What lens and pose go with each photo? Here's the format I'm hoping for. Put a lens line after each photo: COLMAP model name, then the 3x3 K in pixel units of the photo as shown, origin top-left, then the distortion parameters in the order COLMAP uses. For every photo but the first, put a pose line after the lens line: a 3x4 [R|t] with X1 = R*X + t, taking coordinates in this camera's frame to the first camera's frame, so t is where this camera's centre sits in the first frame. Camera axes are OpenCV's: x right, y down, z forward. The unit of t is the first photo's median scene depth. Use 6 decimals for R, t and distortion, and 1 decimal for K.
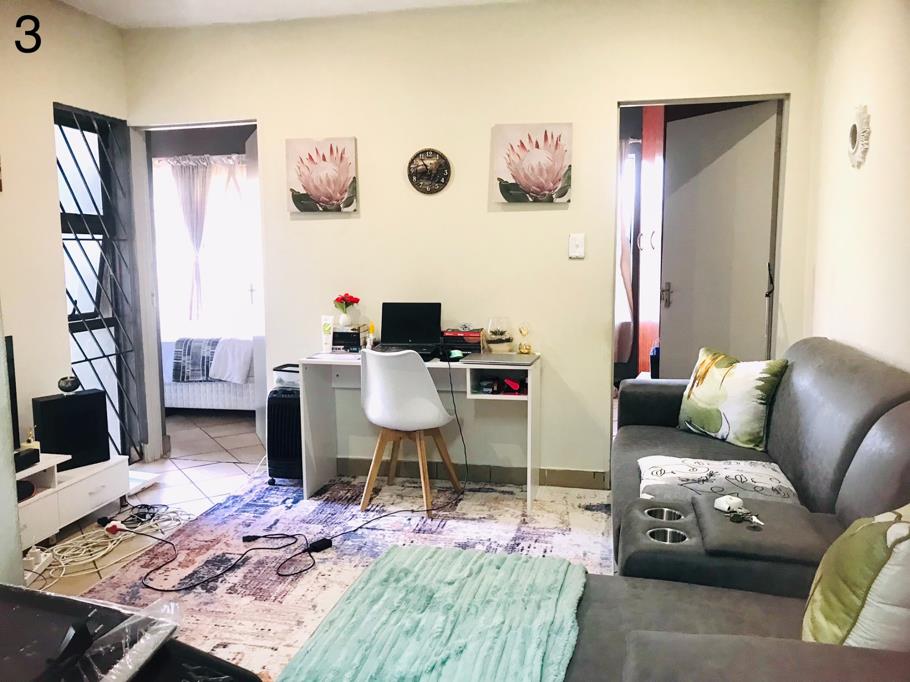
lens RADIAL K [[763.4, 0, 453.5], [0, 763.4, 341.6], [0, 0, 1]] dist [0.048778, -0.072857]
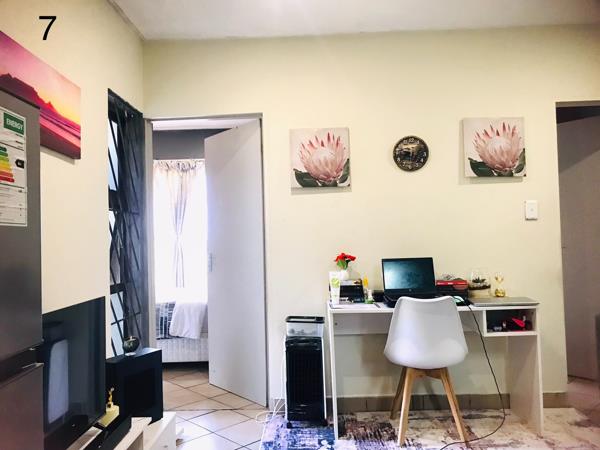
lens RADIAL K [[503.4, 0, 300.2], [0, 503.4, 224.0], [0, 0, 1]] dist [0.048778, -0.072857]
pose [[0.980917, -0.015539, 0.193804, -0.374734], [0.046054, 0.987004, -0.153956, 0.010162], [-0.188893, 0.159943, 0.968885, 0.253497]]
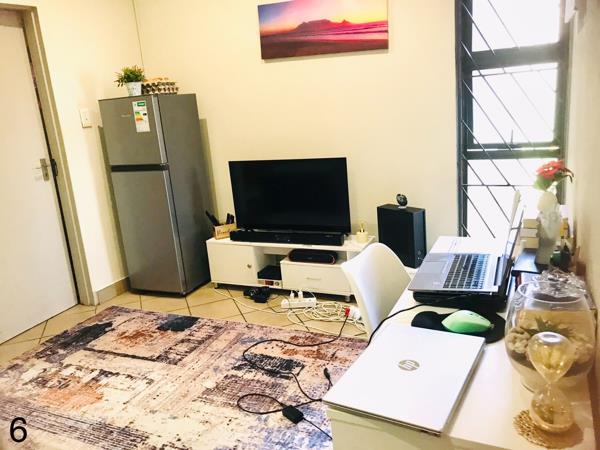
lens RADIAL K [[503.4, 0, 297.3], [0, 503.4, 225.3], [0, 0, 1]] dist [0.048778, -0.072857]
pose [[-0.229611, 0.282988, -0.931234, 0.324183], [-0.041824, 0.953044, 0.299929, -0.145294], [0.972384, 0.107815, -0.206993, 0.986313]]
